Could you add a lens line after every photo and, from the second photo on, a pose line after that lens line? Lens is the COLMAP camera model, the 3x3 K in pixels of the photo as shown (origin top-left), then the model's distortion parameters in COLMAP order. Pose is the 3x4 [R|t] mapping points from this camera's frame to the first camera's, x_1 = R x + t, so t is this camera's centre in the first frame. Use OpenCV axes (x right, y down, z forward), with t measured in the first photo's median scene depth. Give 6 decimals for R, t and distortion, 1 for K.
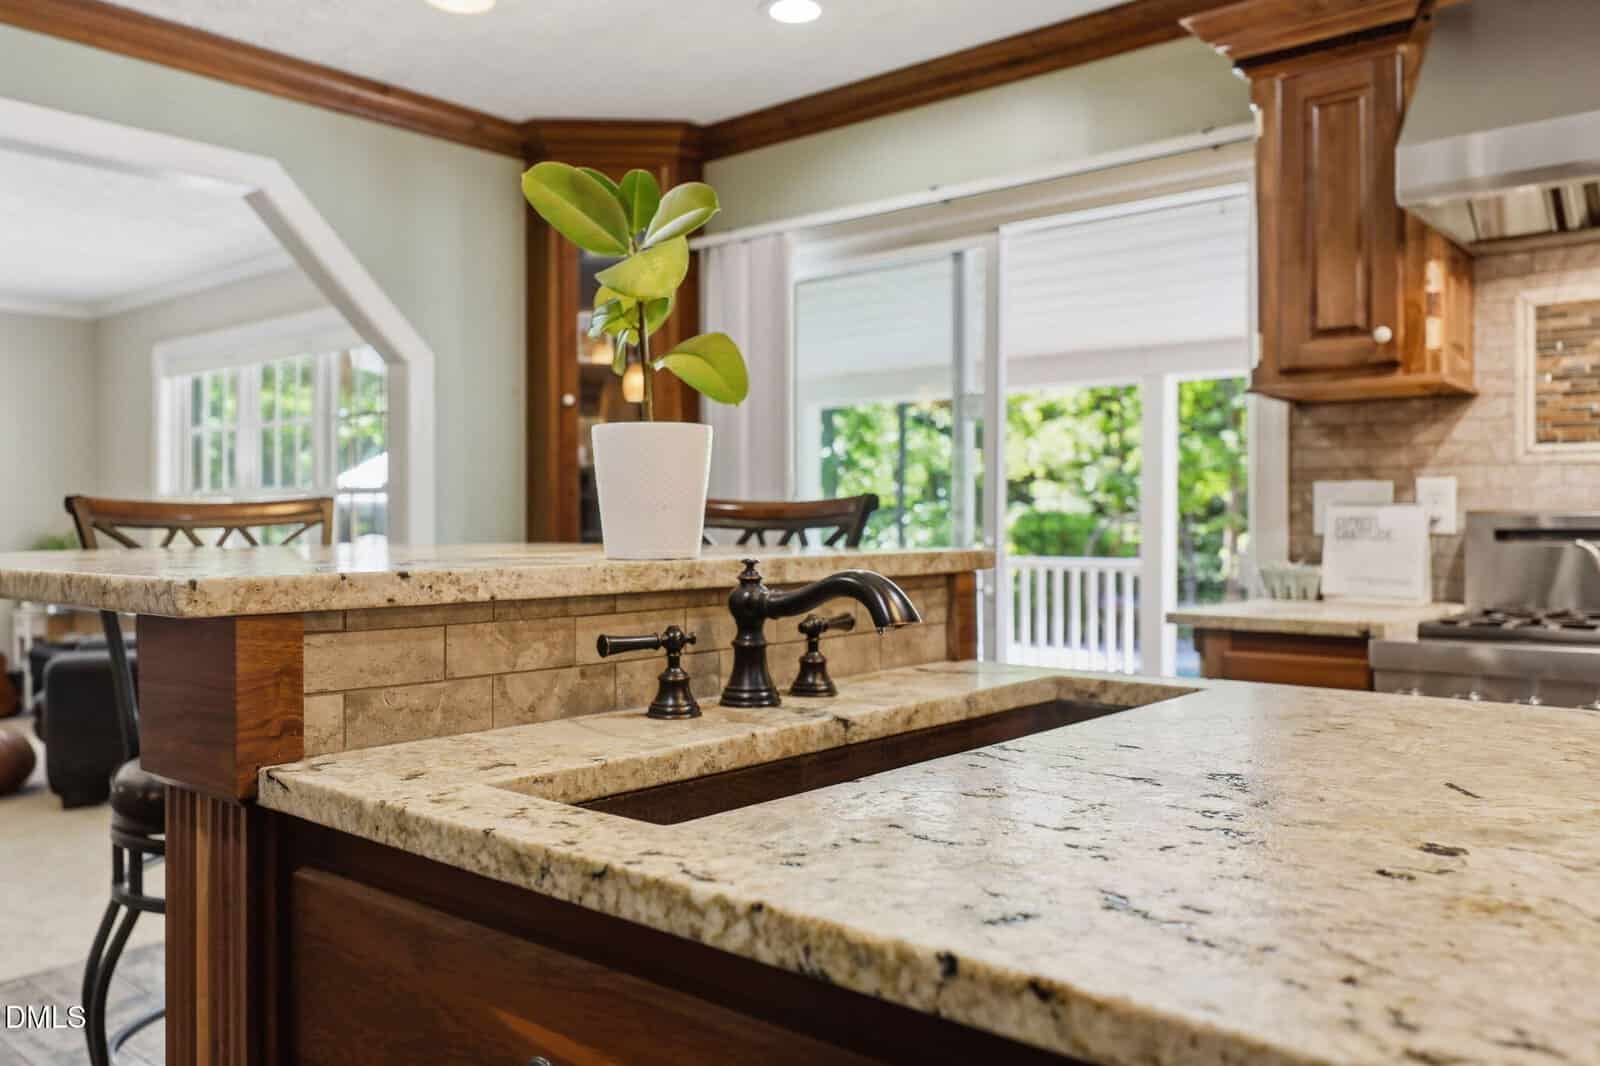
lens RADIAL K [[1240.5, 0, 809.3], [0, 1240.5, 524.8], [0, 0, 1]] dist [0.005575, 0.002572]
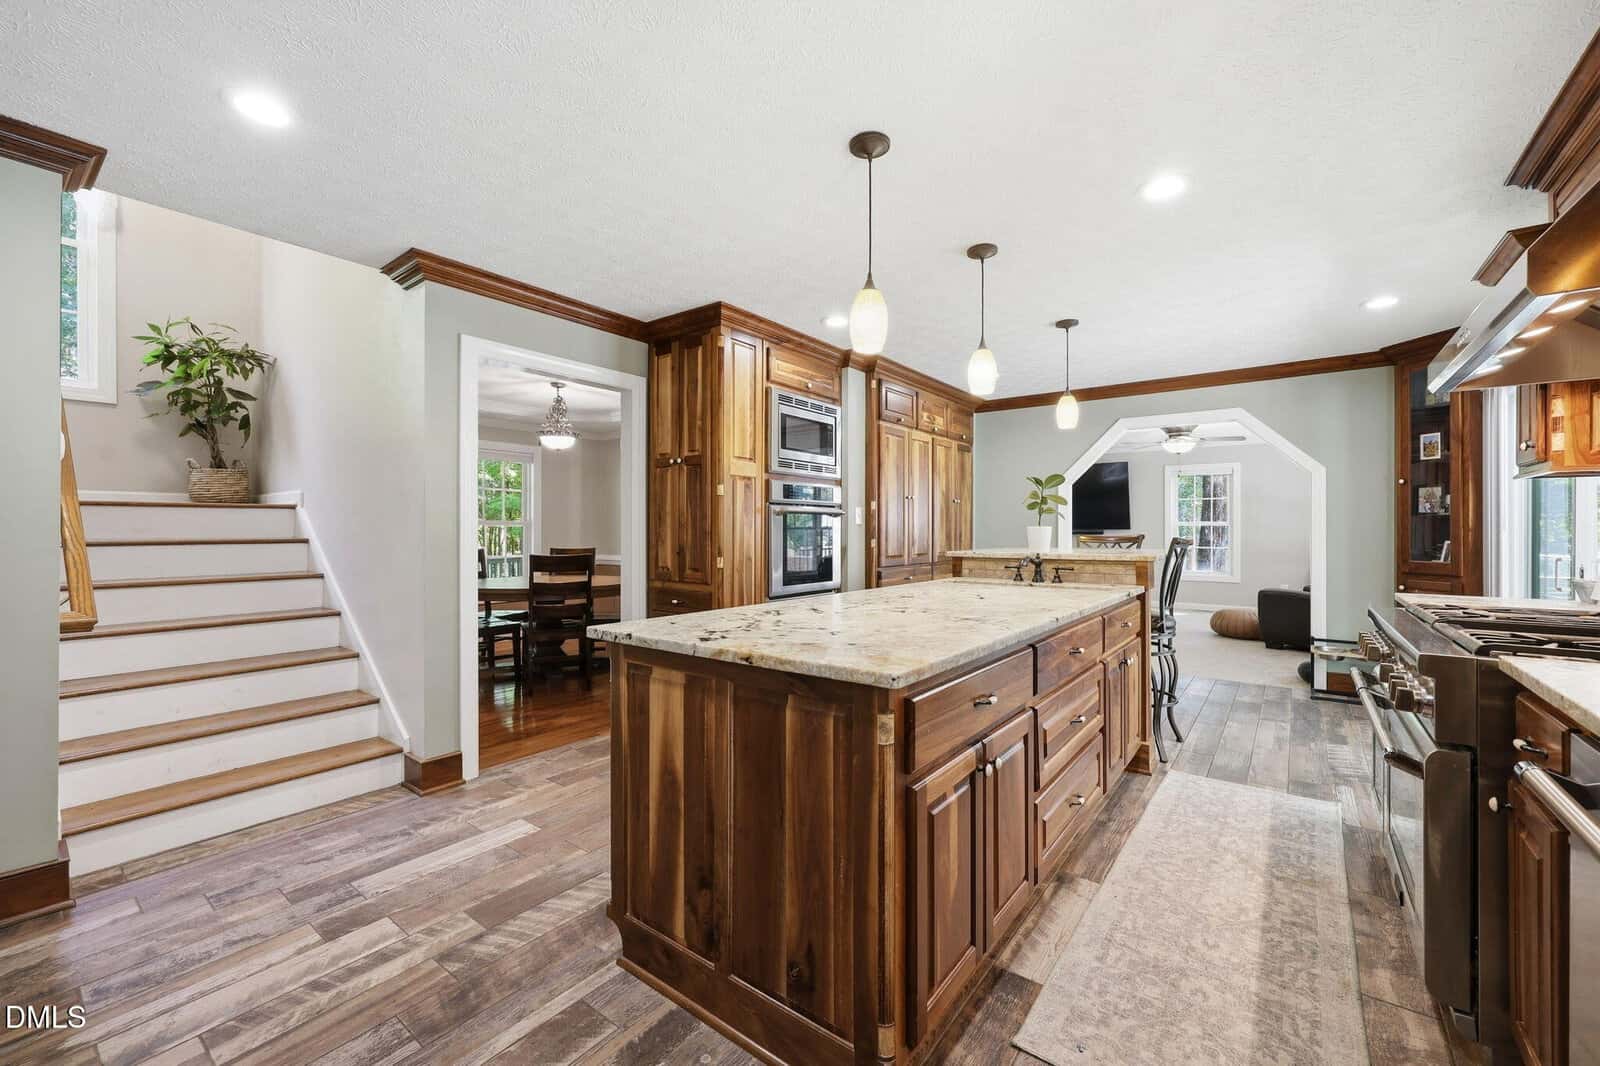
lens RADIAL K [[646.4, 0, 804.5], [0, 646.4, 529.8], [0, 0, 1]] dist [0.004397, 0.000391]
pose [[0.051307, 0.002559, -0.998680, 1.298238], [-0.000485, 0.999997, 0.002538, -0.038392], [0.998683, 0.000354, 0.051308, -0.046558]]
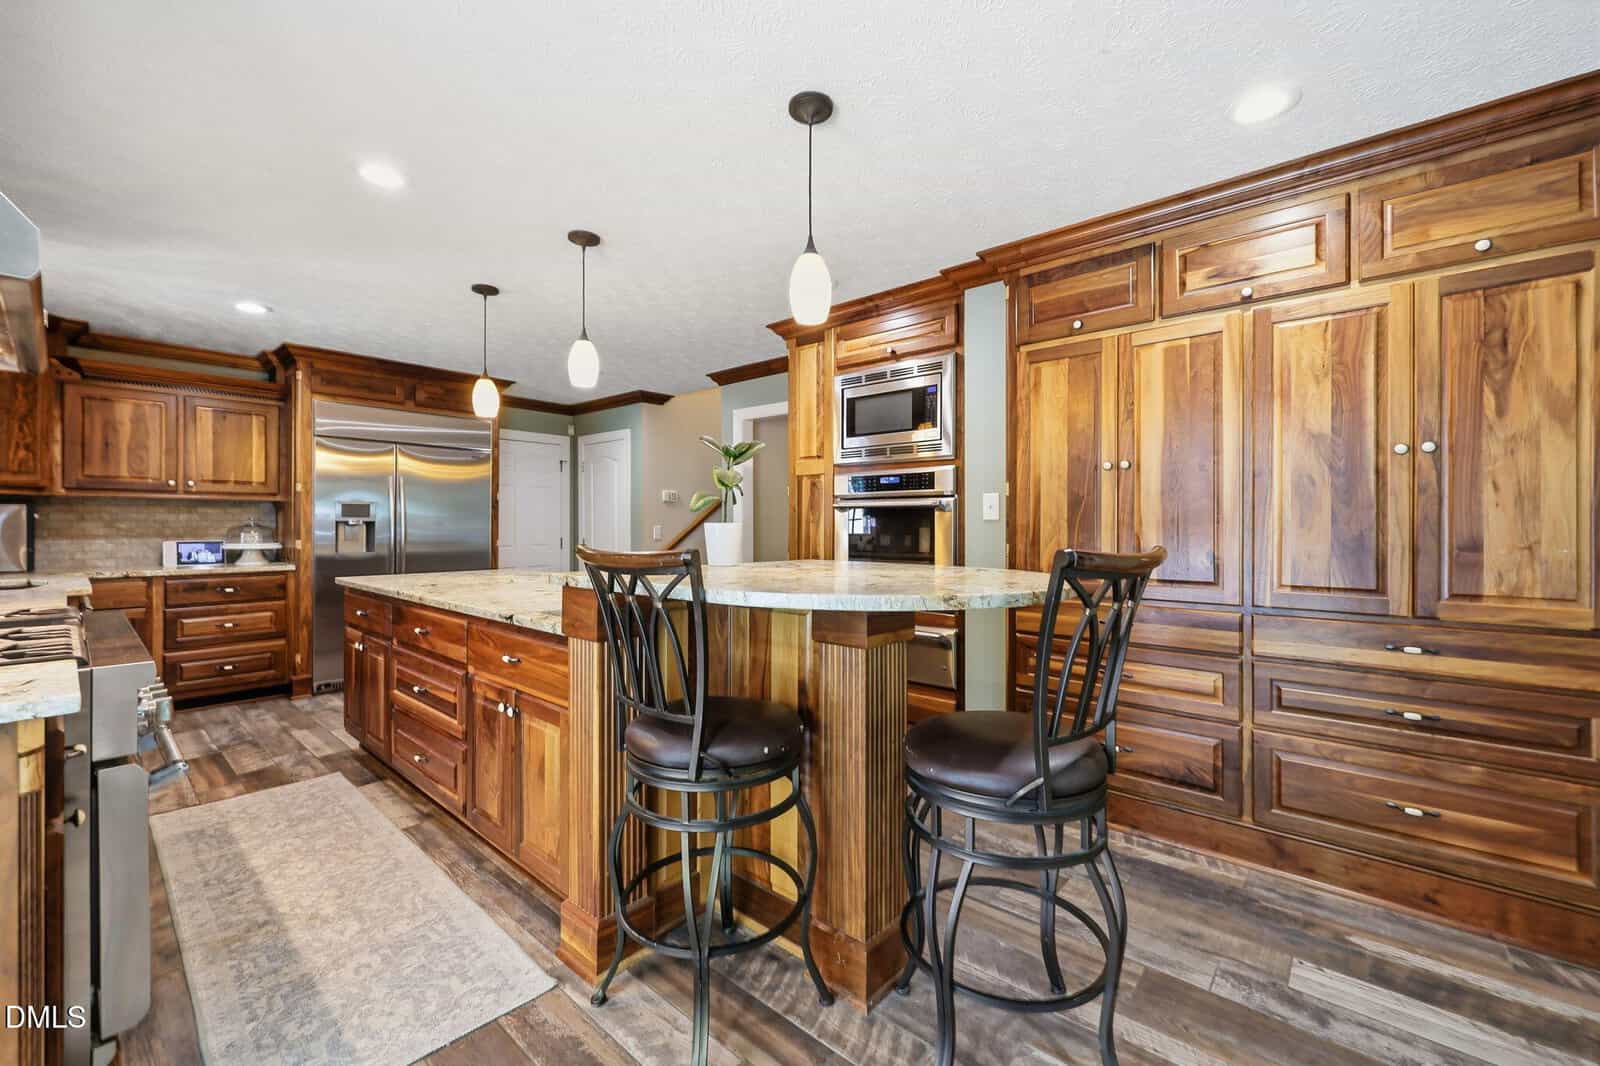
lens RADIAL K [[646.4, 0, 800.0], [0, 646.4, 526.7], [0, 0, 1]] dist [0.004397, 0.000391]
pose [[-0.999697, 0.000917, 0.024609, -0.200234], [0.000922, 1.000000, 0.000191, -0.037430], [-0.024609, 0.000214, -0.999697, 1.397263]]
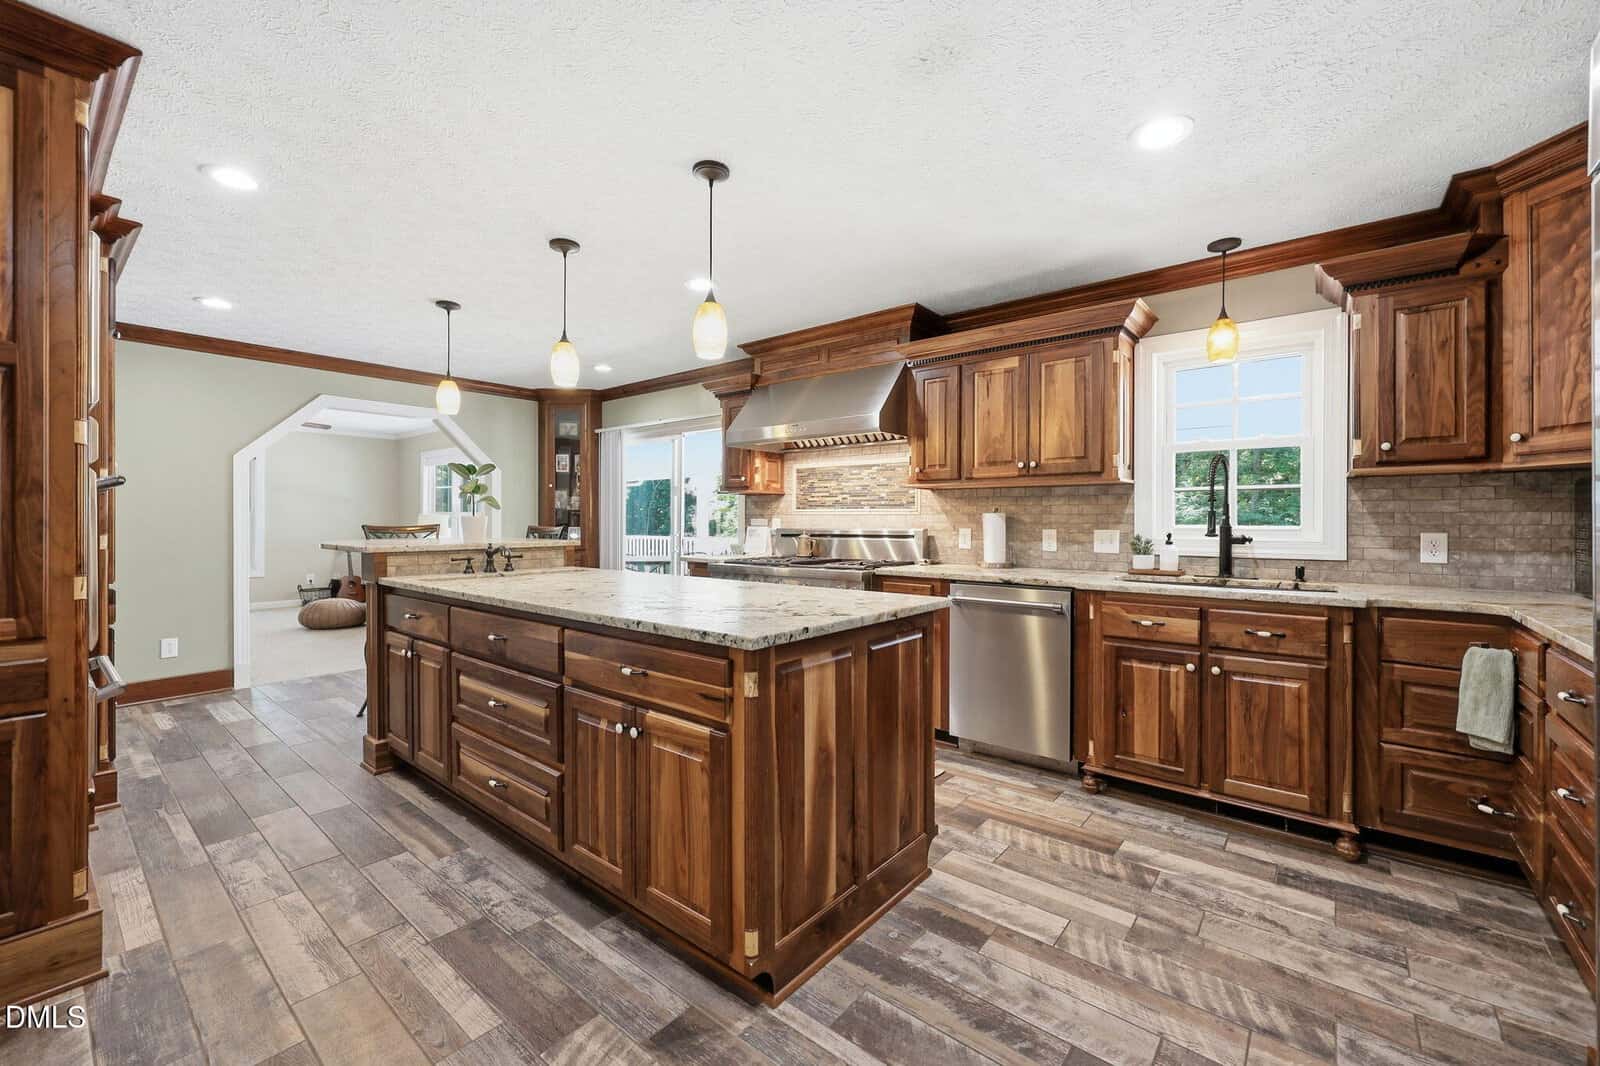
lens RADIAL K [[646.4, 0, 804.5], [0, 646.4, 527.4], [0, 0, 1]] dist [0.004397, 0.000391]
pose [[0.999886, 0.002288, 0.014912, 0.603504], [-0.002442, 0.999944, 0.010286, -0.033629], [-0.014888, -0.010321, 0.999836, -0.833250]]
